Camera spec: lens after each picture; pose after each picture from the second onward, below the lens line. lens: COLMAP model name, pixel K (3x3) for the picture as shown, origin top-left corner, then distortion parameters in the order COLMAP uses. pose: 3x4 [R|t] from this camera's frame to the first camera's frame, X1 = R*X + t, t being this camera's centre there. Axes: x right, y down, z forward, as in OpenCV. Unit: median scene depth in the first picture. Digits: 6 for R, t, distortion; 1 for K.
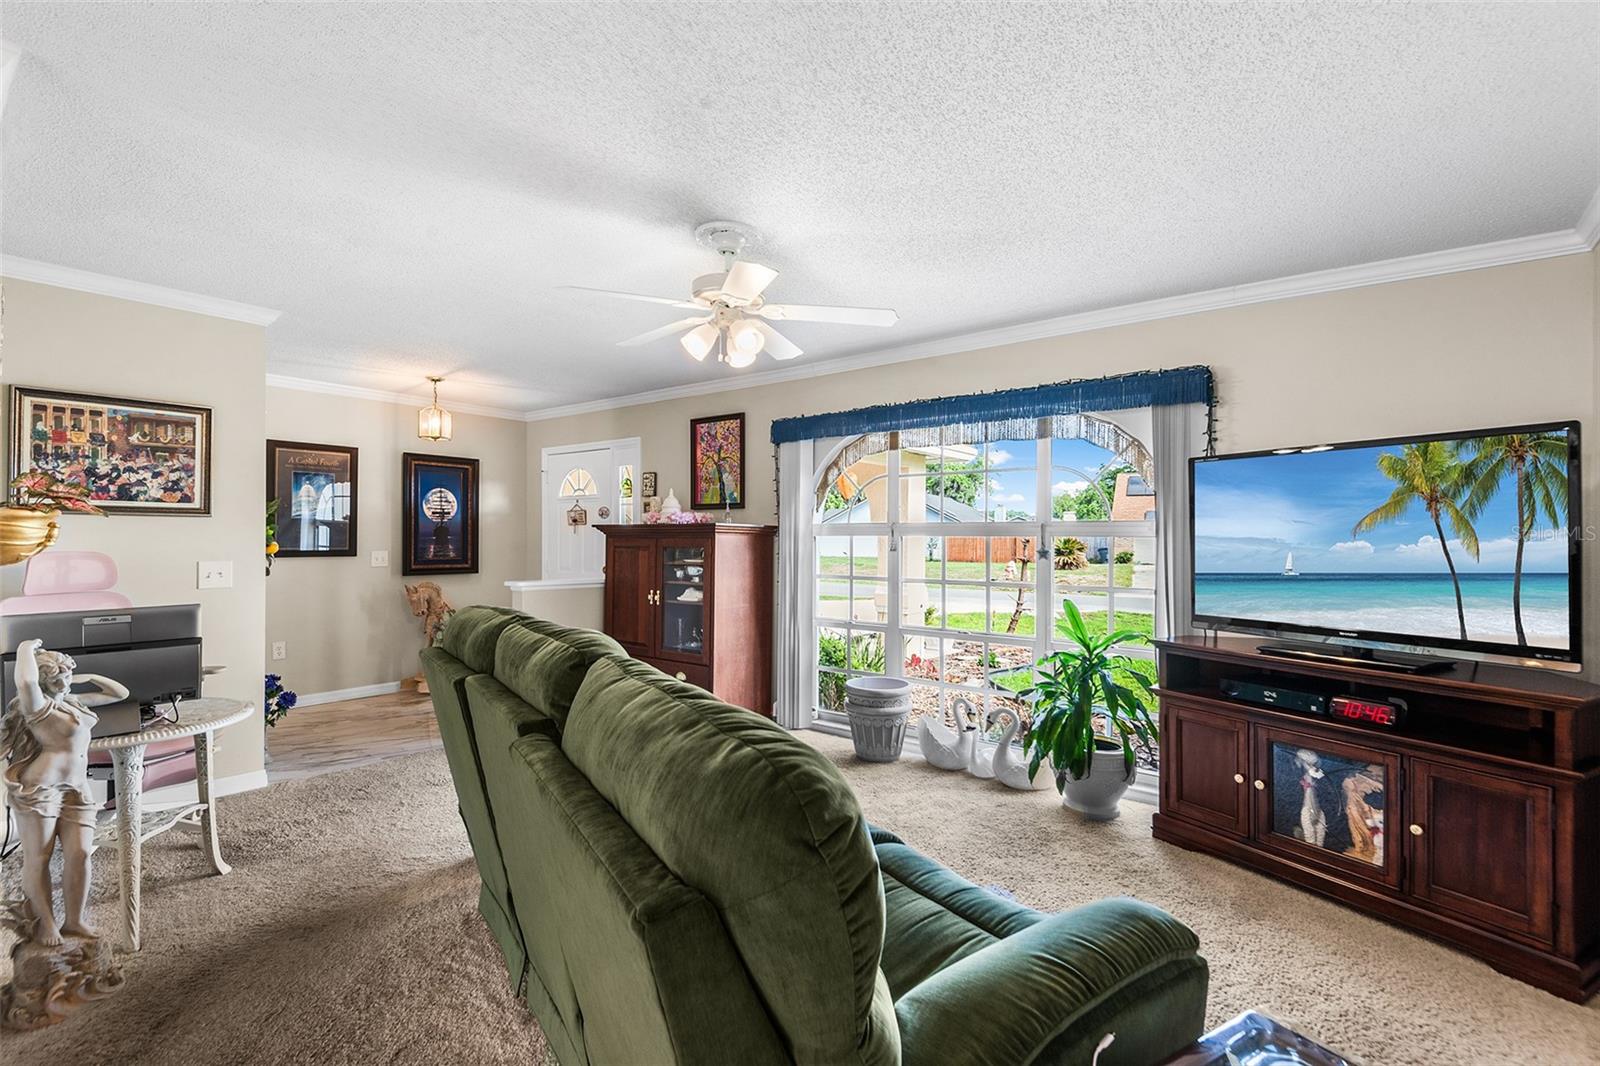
lens RADIAL K [[734.4, 0, 800.0], [0, 734.4, 533.0], [0, 0, 1]] dist [0.038653, -0.018324]
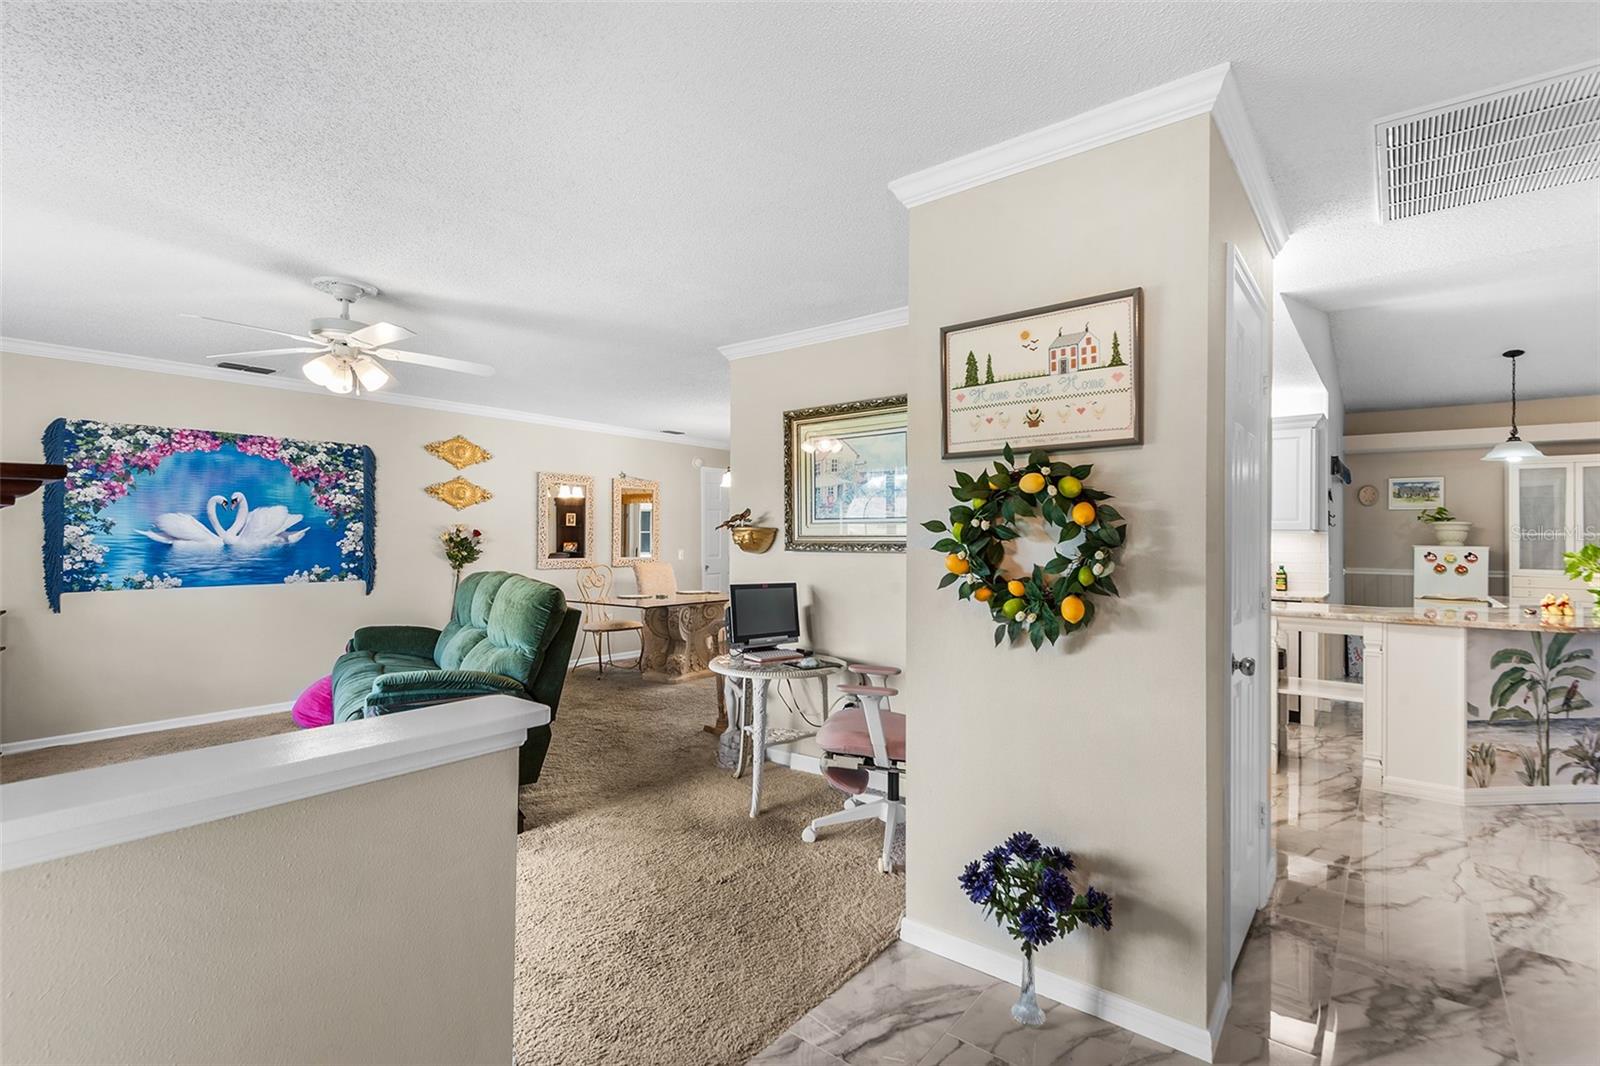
lens RADIAL K [[747.2, 0, 787.7], [0, 747.2, 535.9], [0, 0, 1]] dist [0.042136, -0.026675]
pose [[-0.999675, -0.010514, 0.023243, -0.487454], [-0.010673, 0.999920, -0.006757, 0.002440], [-0.023170, -0.007003, -0.999707, 1.270432]]
